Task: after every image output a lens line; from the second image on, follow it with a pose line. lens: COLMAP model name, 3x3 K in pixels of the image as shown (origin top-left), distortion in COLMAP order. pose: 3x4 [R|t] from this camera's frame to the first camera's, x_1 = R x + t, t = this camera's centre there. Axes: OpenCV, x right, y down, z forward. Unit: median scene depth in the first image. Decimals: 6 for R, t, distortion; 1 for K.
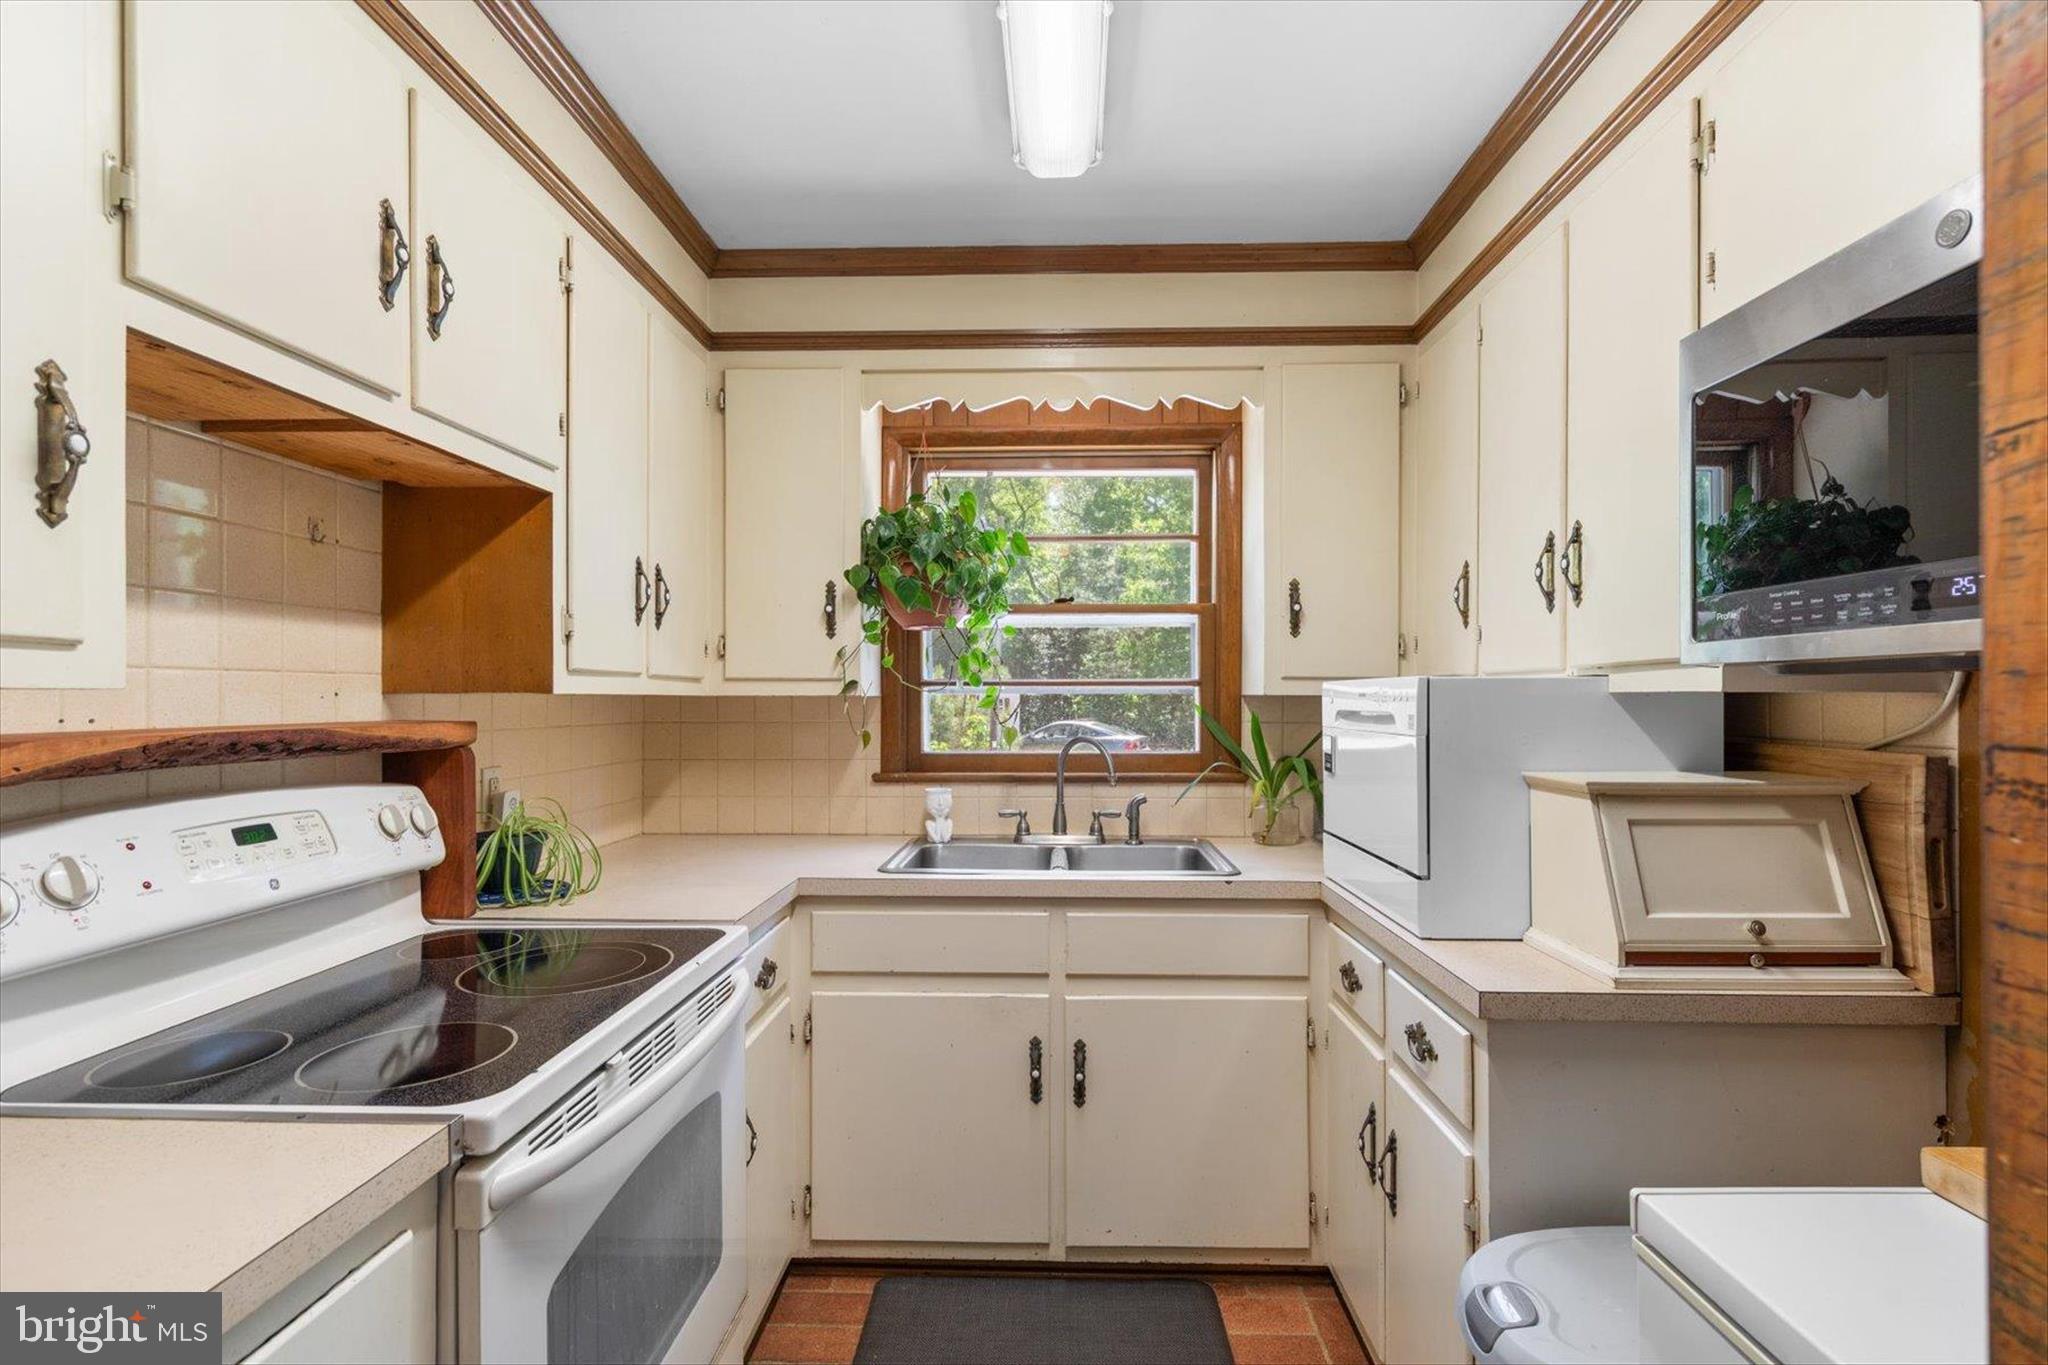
lens RADIAL K [[1023.1, 0, 1024.0], [0, 1023.1, 682.5], [0, 0, 1]] dist [-0.000260, 0.000816]
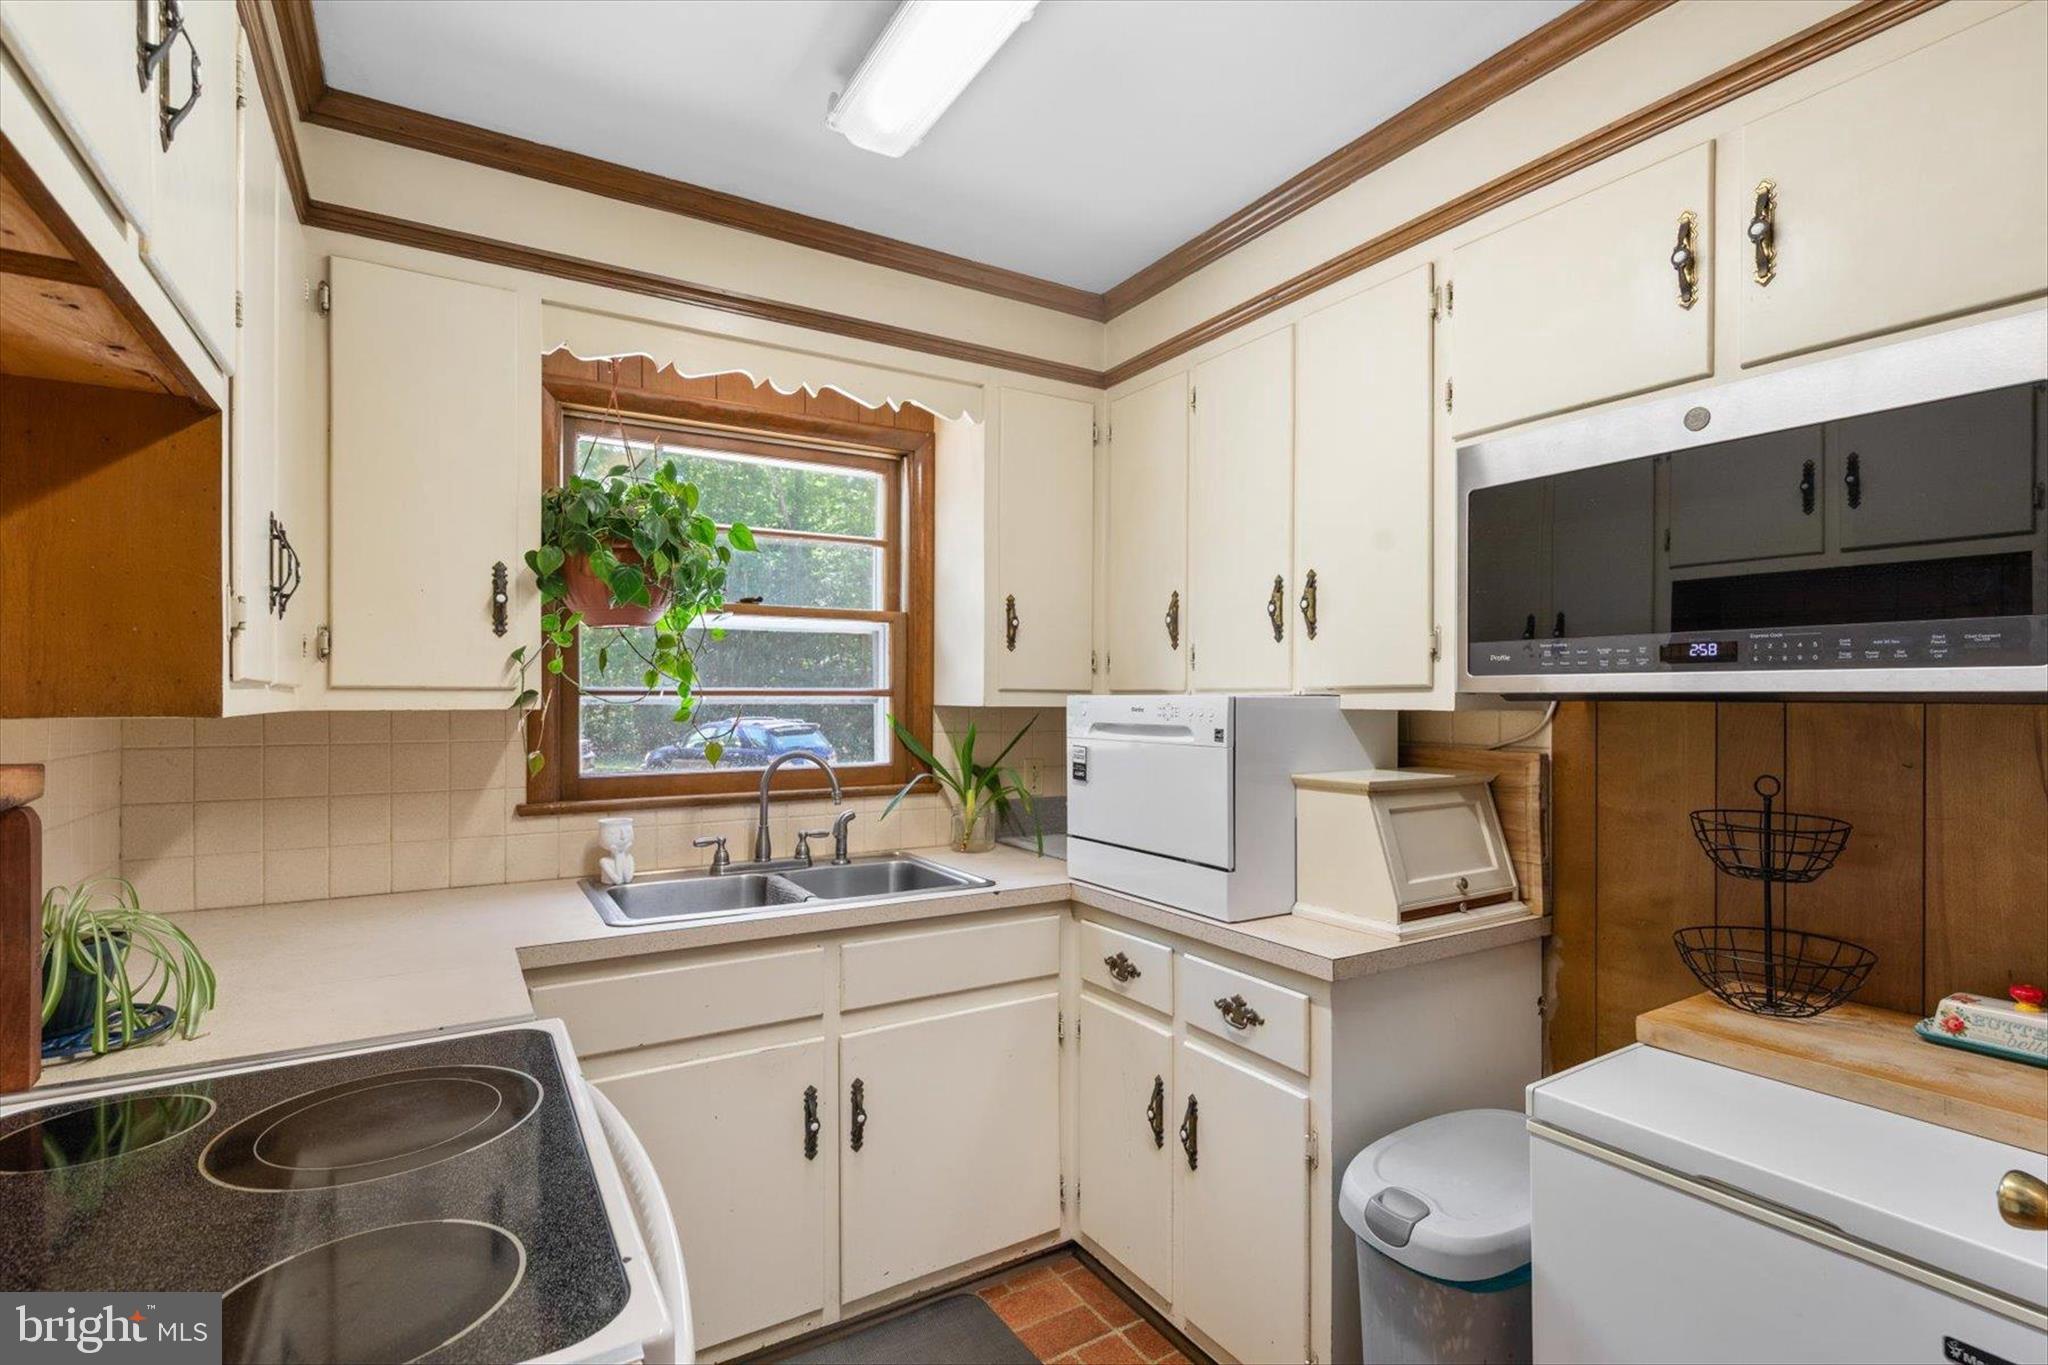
lens RADIAL K [[1049.7, 0, 1024.0], [0, 1049.7, 682.5], [0, 0, 1]] dist [0.001392, -0.000309]
pose [[0.812263, 0.007527, 0.583243, -0.381791], [-0.011391, 0.999931, 0.002959, -0.016948], [-0.583181, -0.009048, 0.812292, 0.135418]]
